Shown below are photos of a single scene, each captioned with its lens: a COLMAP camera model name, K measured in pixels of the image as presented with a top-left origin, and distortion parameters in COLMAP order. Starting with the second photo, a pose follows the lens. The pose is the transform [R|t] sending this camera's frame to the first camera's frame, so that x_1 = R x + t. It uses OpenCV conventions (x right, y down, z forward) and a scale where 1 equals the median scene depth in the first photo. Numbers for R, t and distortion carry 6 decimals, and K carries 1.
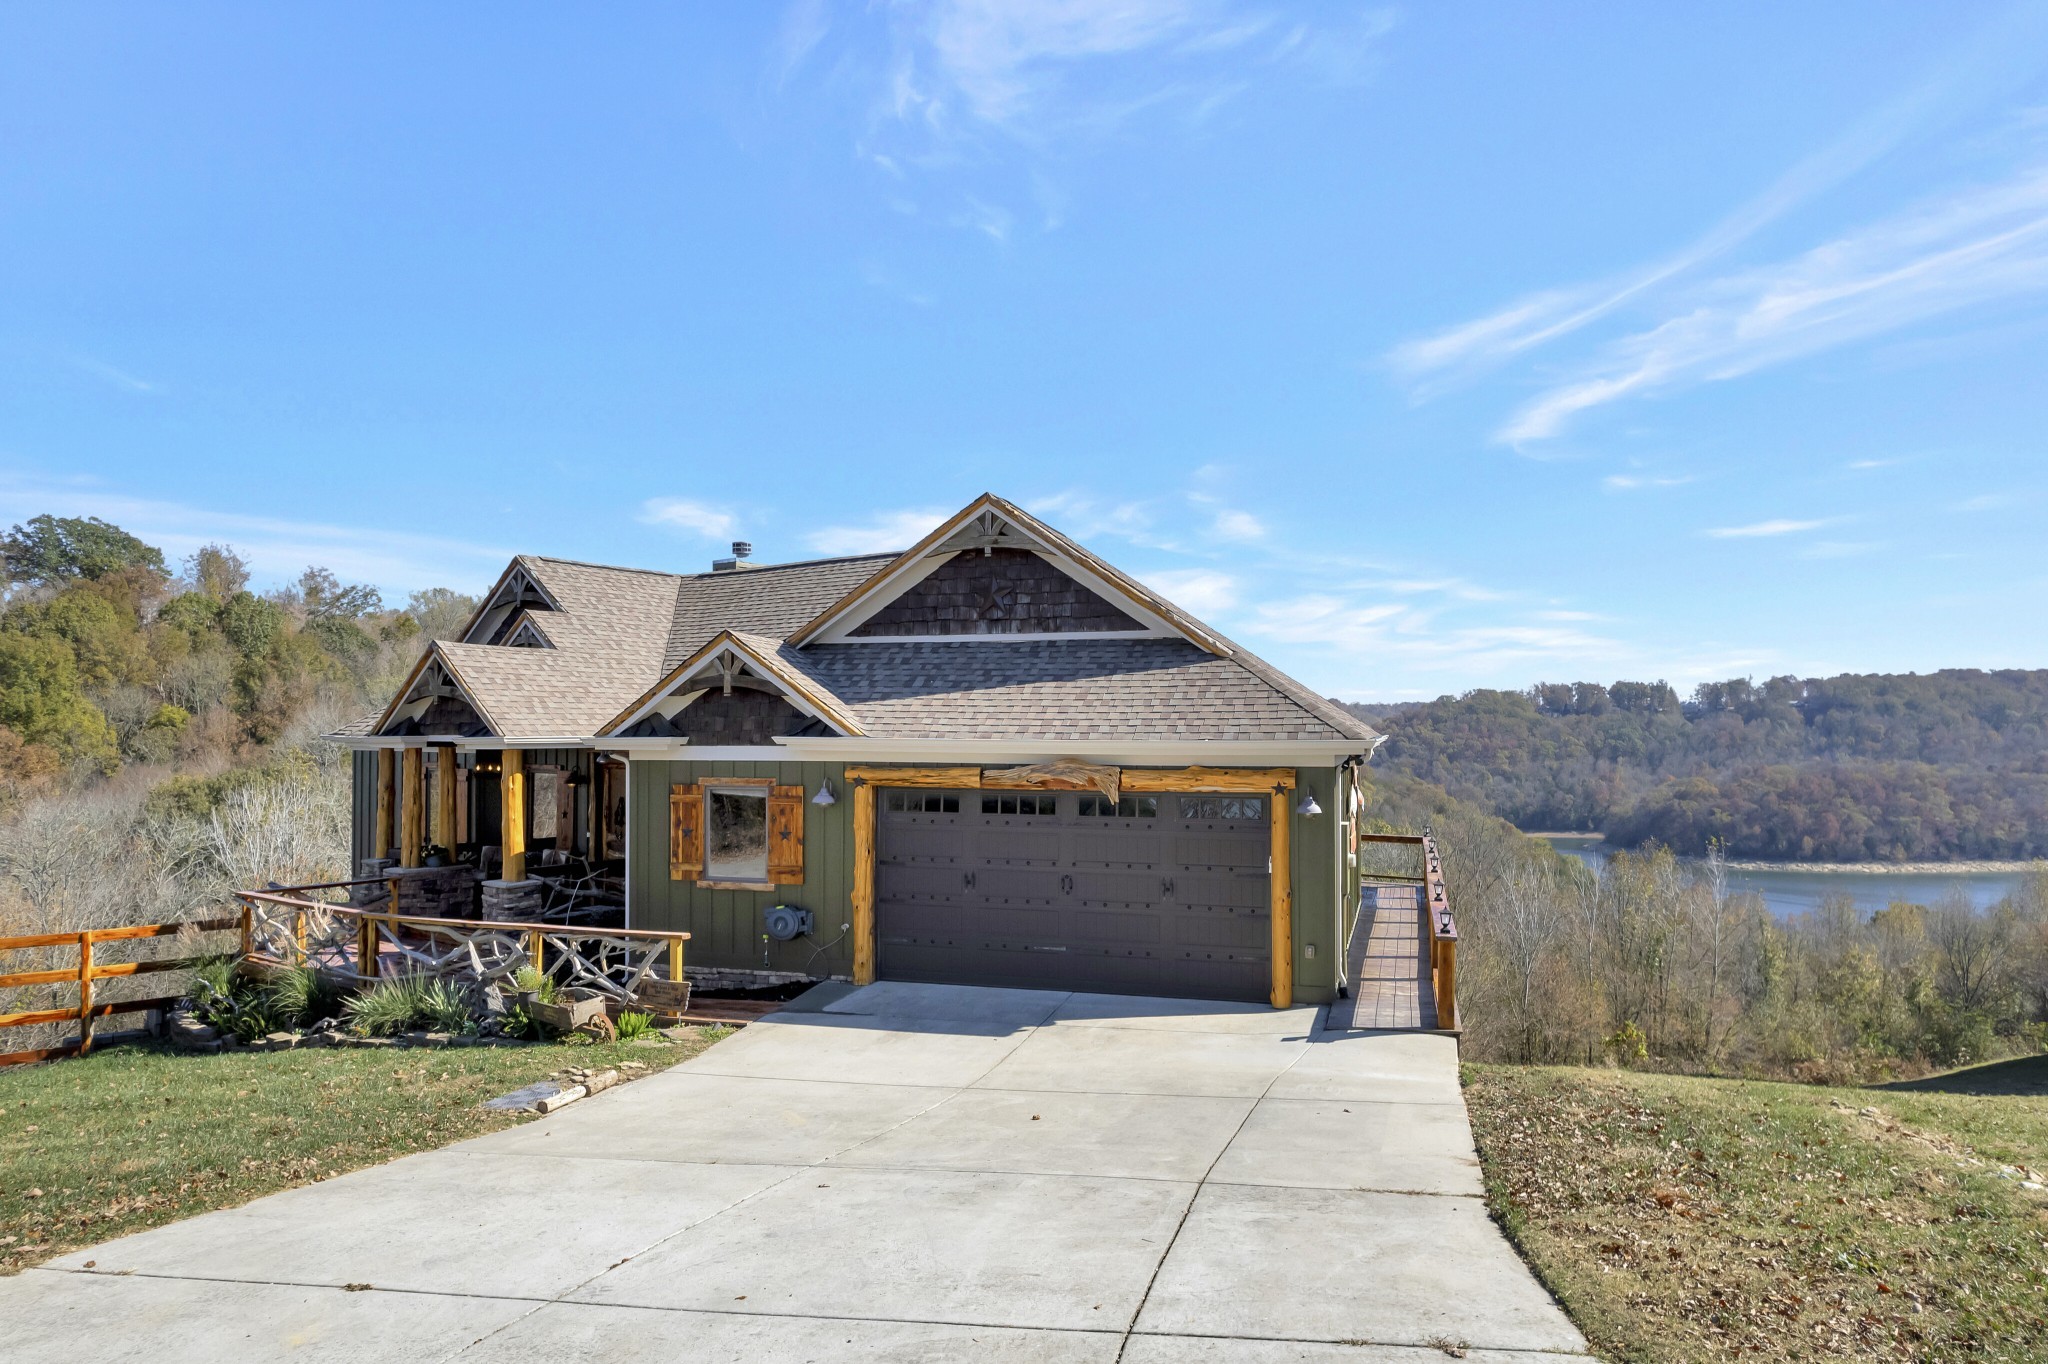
lens RADIAL K [[1311.8, 0, 1024.7], [0, 1311.8, 709.8], [0, 0, 1]] dist [-0.076030, 0.070329]
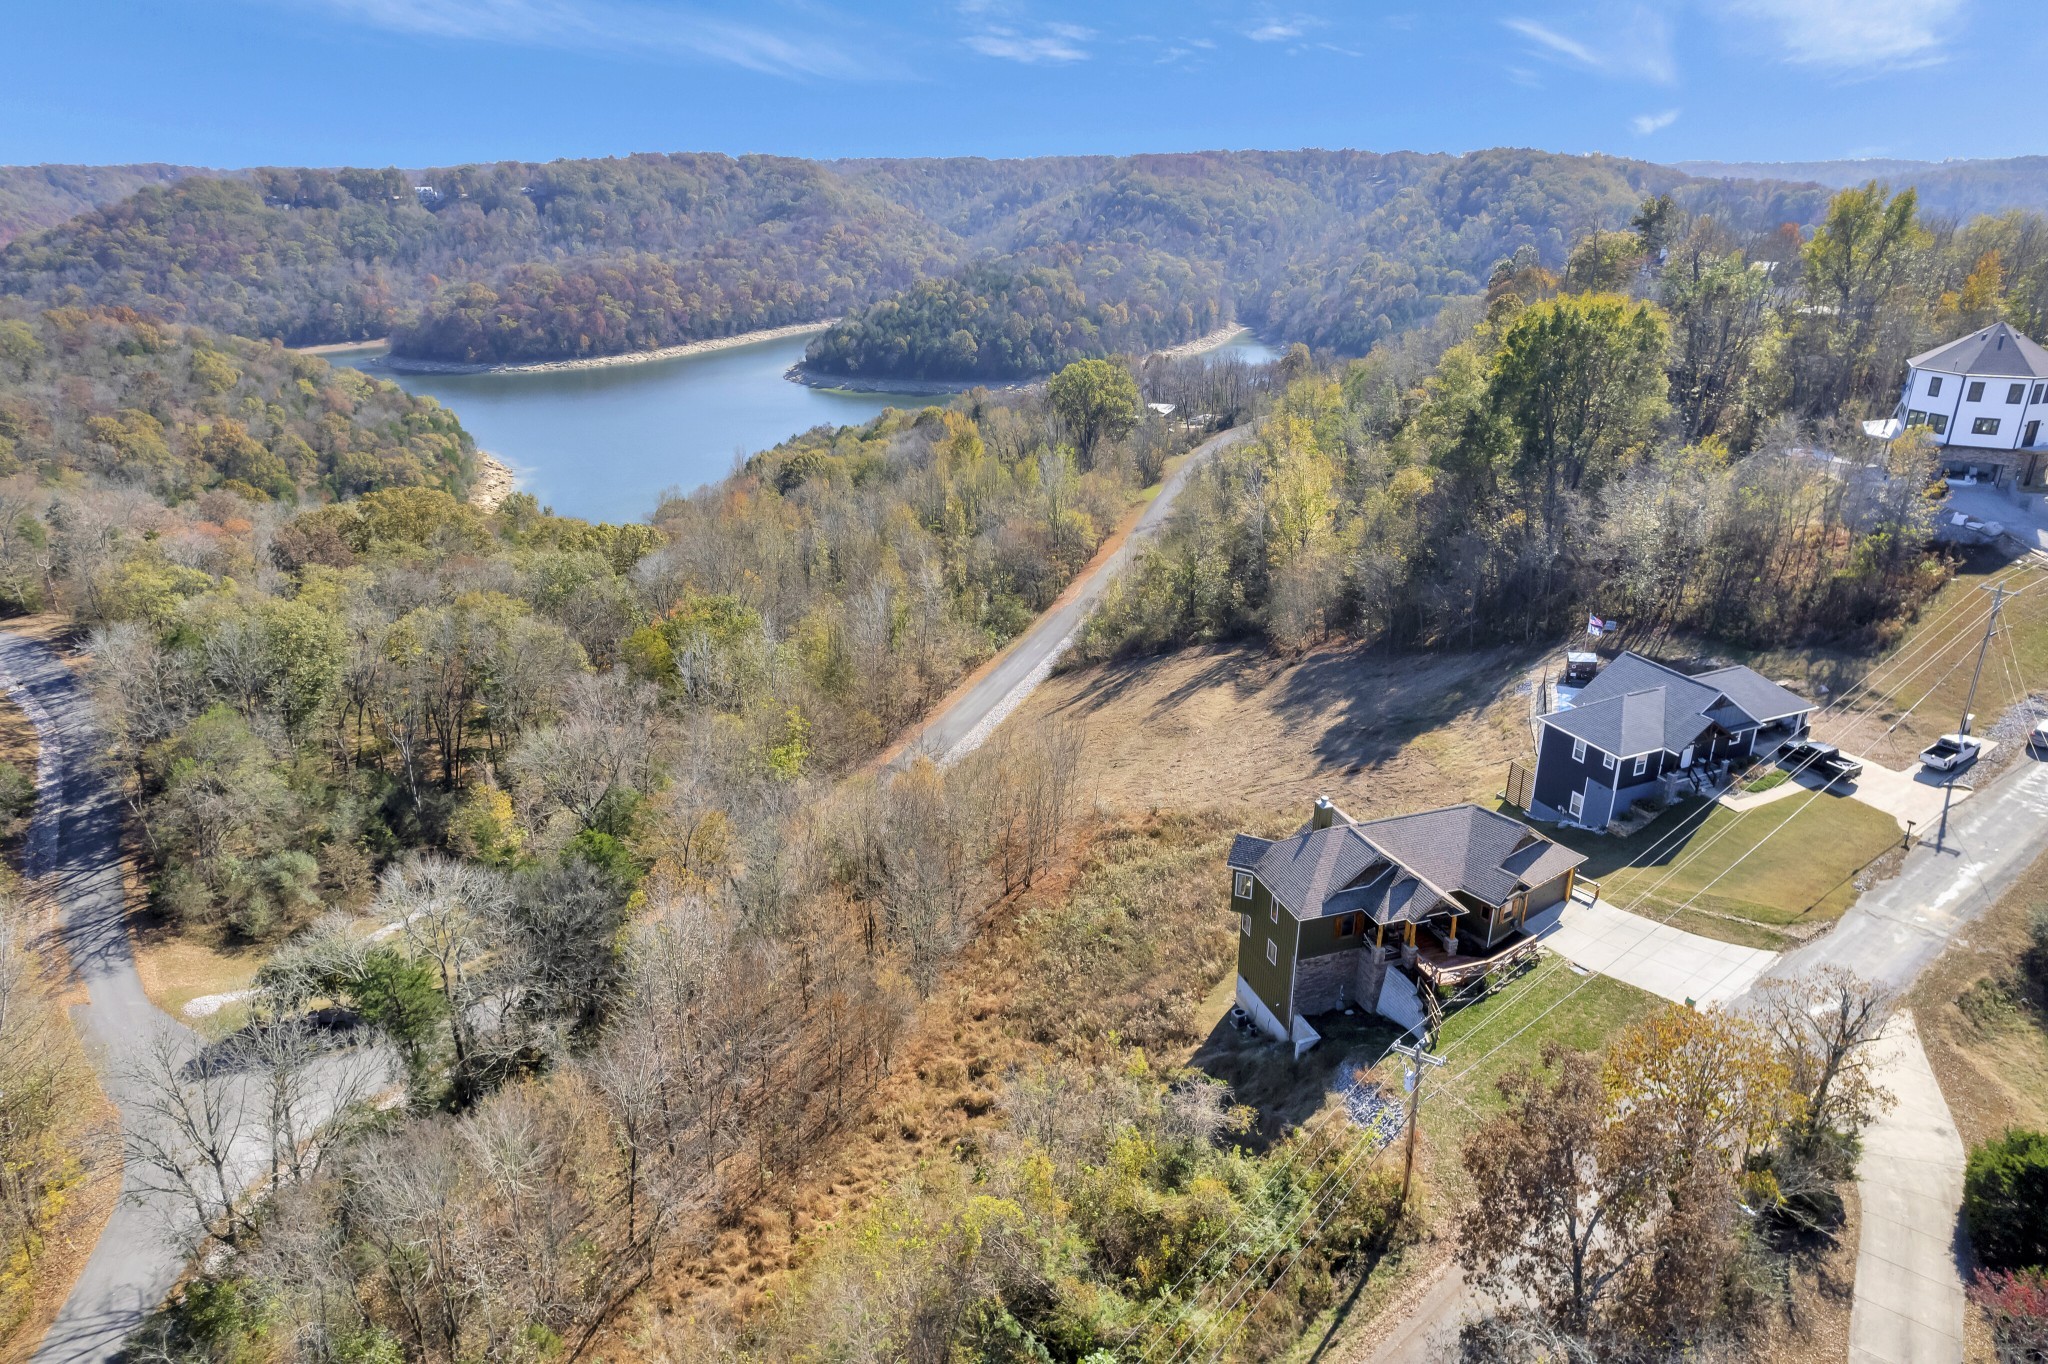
lens RADIAL K [[1311.8, 0, 1025.0], [0, 1311.8, 685.5], [0, 0, 1]] dist [-0.076030, 0.070329]
pose [[0.597128, -0.300234, 0.743840, -3.249277], [-0.007290, 0.925243, 0.379306, -1.751946], [-0.802113, -0.231917, 0.550300, -0.014038]]
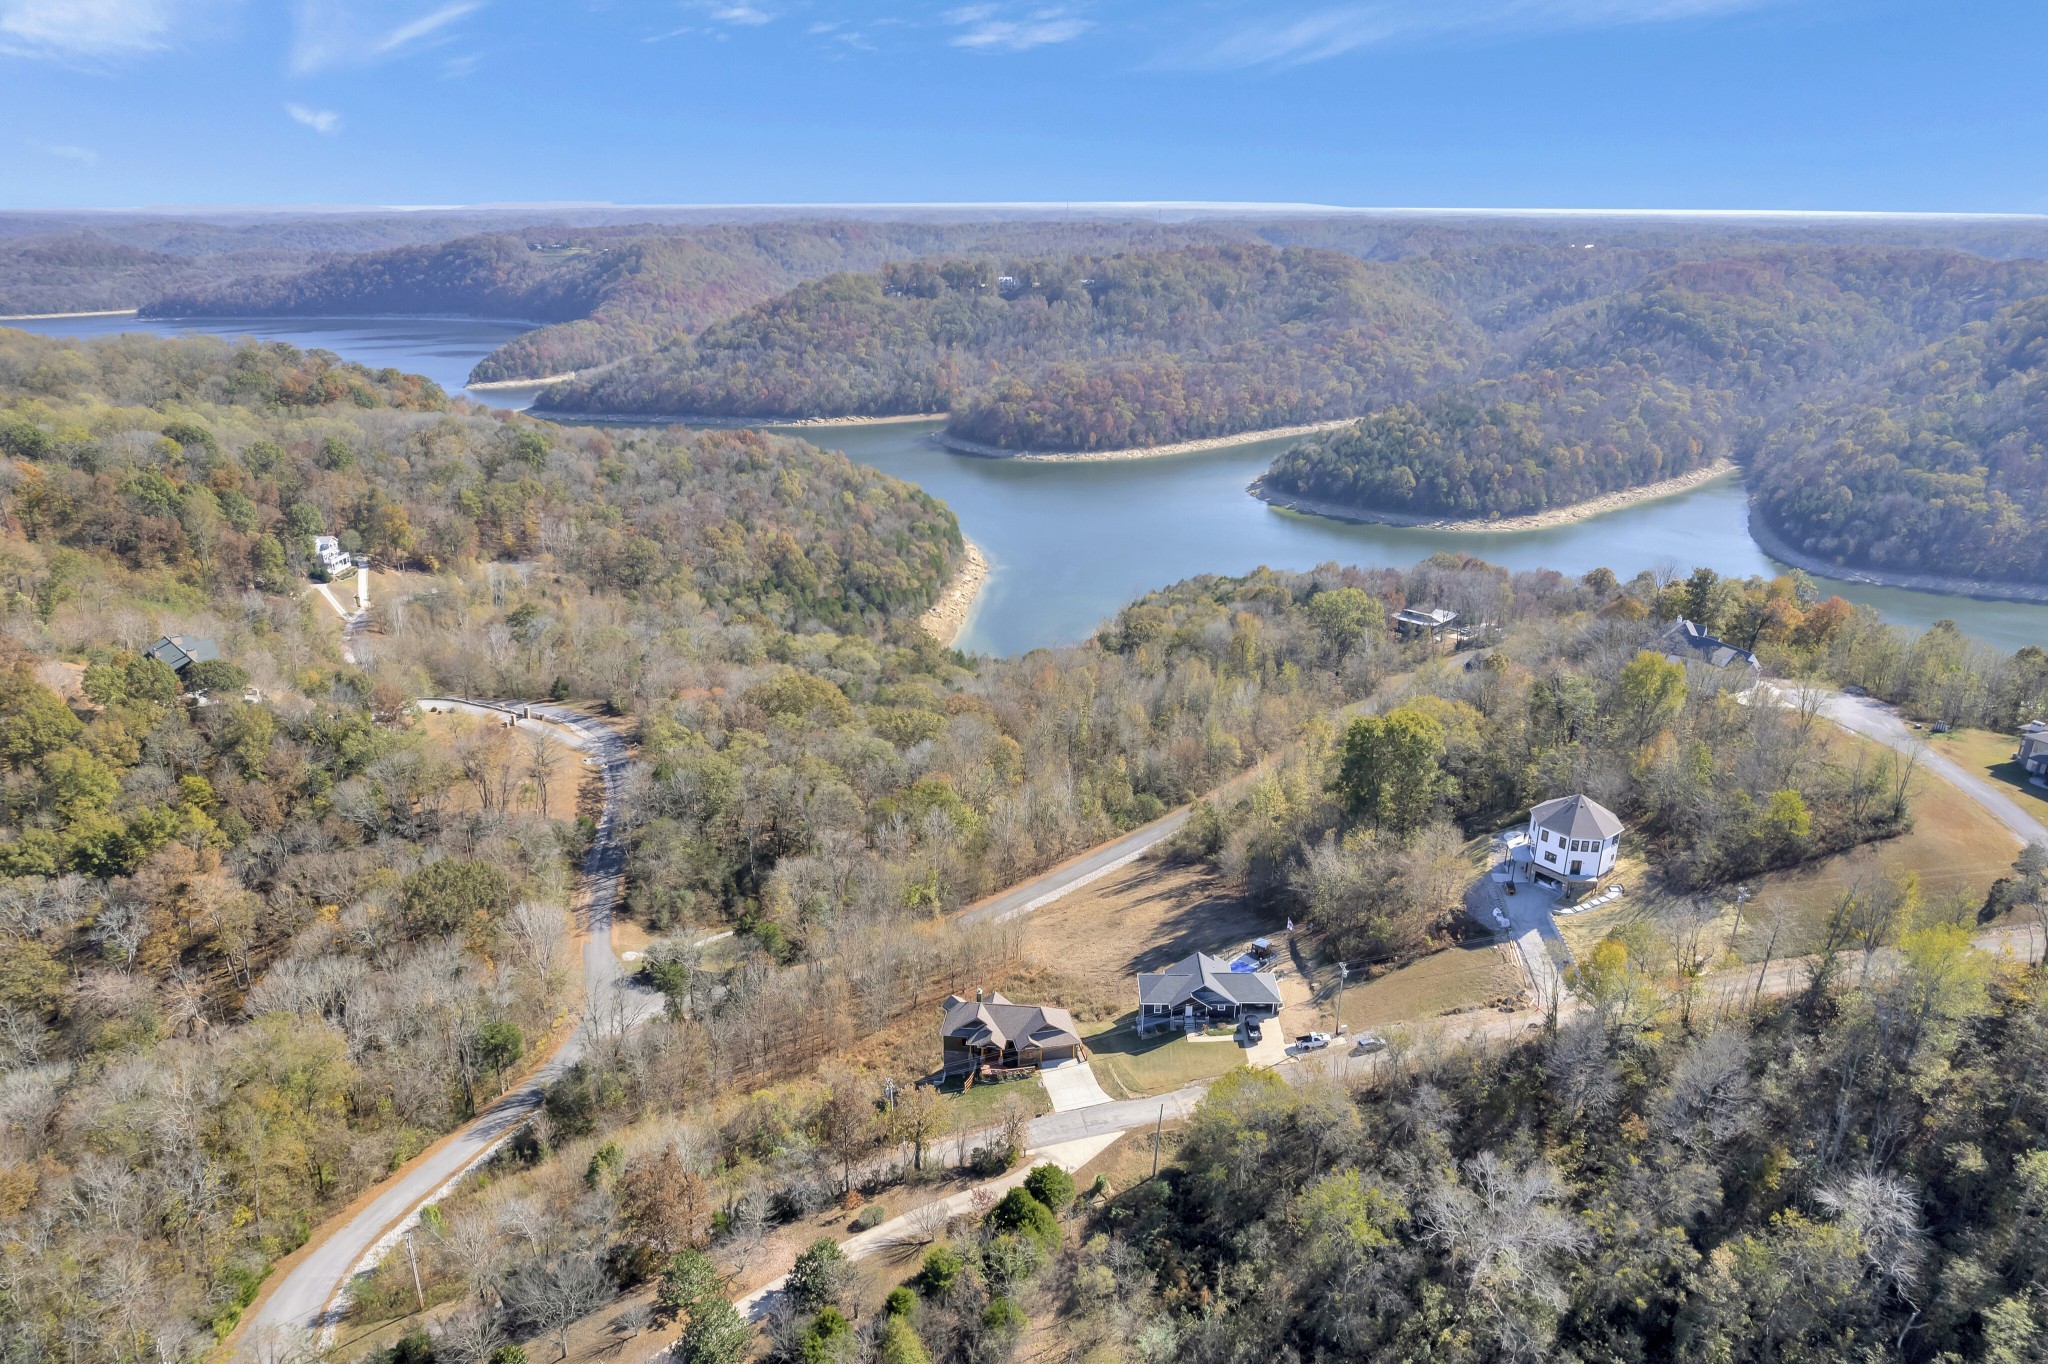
lens RADIAL K [[1306.6, 0, 1025.5], [0, 1306.6, 692.3], [0, 0, 1]] dist [-0.046834, 0.009570]
pose [[0.878082, -0.170126, 0.447246, -3.464157], [-0.006993, 0.930002, 0.367489, -5.078387], [-0.478459, -0.325813, 0.815428, -5.245492]]
